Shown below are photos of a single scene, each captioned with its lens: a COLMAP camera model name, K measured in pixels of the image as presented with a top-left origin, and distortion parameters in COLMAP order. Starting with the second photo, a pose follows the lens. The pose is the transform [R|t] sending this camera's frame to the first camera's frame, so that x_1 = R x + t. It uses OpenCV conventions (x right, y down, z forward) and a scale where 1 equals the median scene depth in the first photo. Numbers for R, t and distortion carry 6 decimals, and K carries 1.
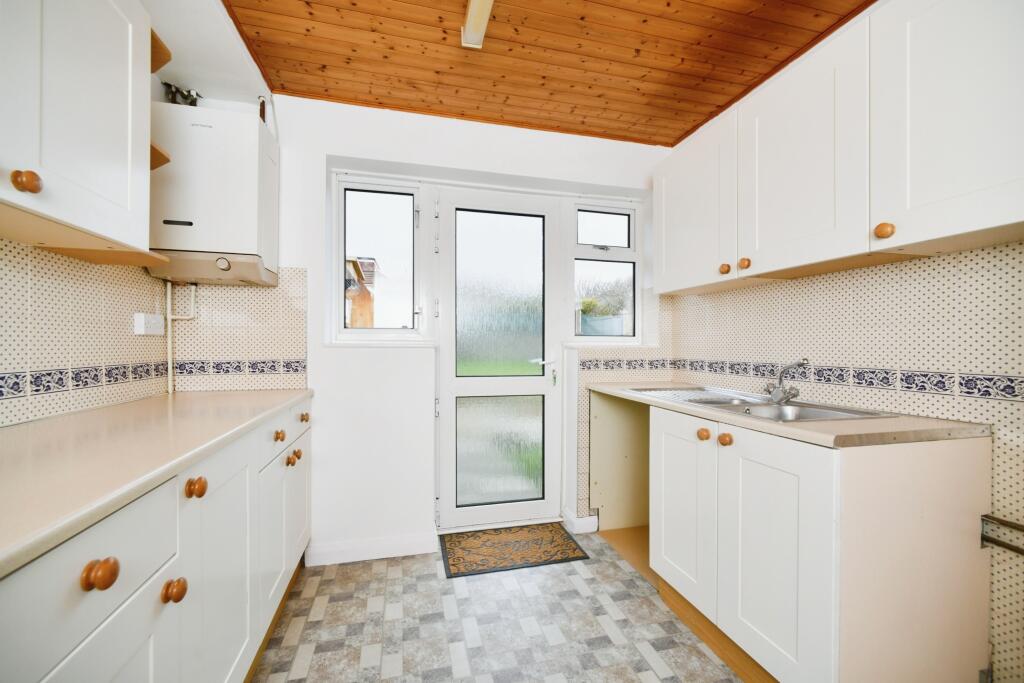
lens RADIAL K [[409.9, 0, 509.5], [0, 409.9, 347.3], [0, 0, 1]] dist [0.000053, -0.000166]
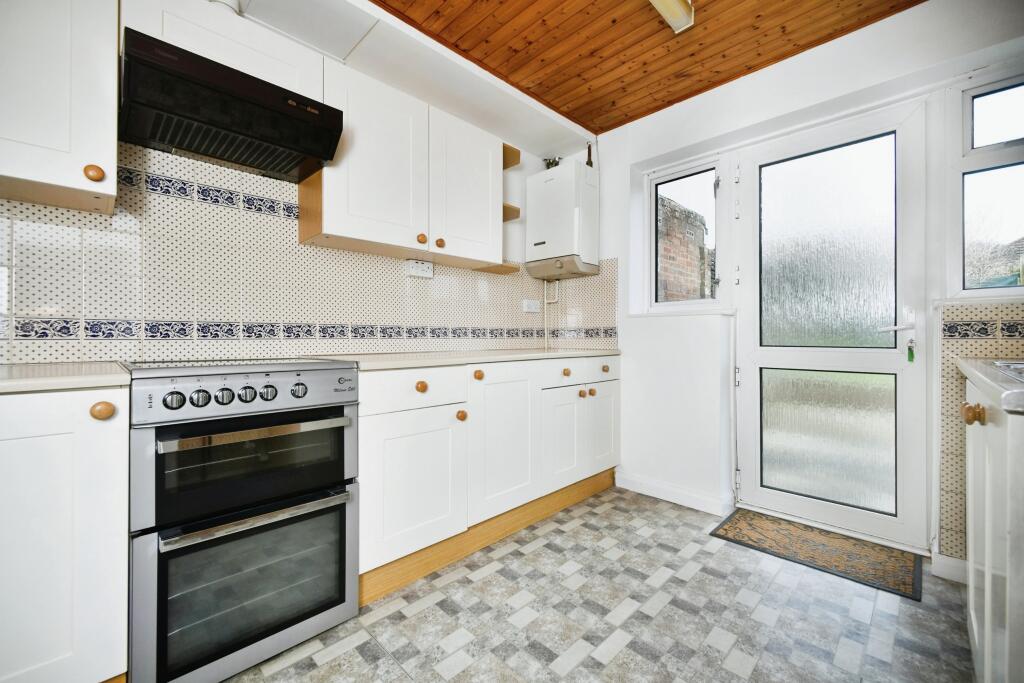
lens RADIAL K [[415.2, 0, 507.4], [0, 415.2, 337.6], [0, 0, 1]] dist [0.001738, 0.000239]
pose [[0.506504, -0.002834, -0.862233, 0.482016], [-0.002039, 0.999988, -0.004484, 0.071646], [0.862235, 0.004029, 0.506493, 0.029985]]
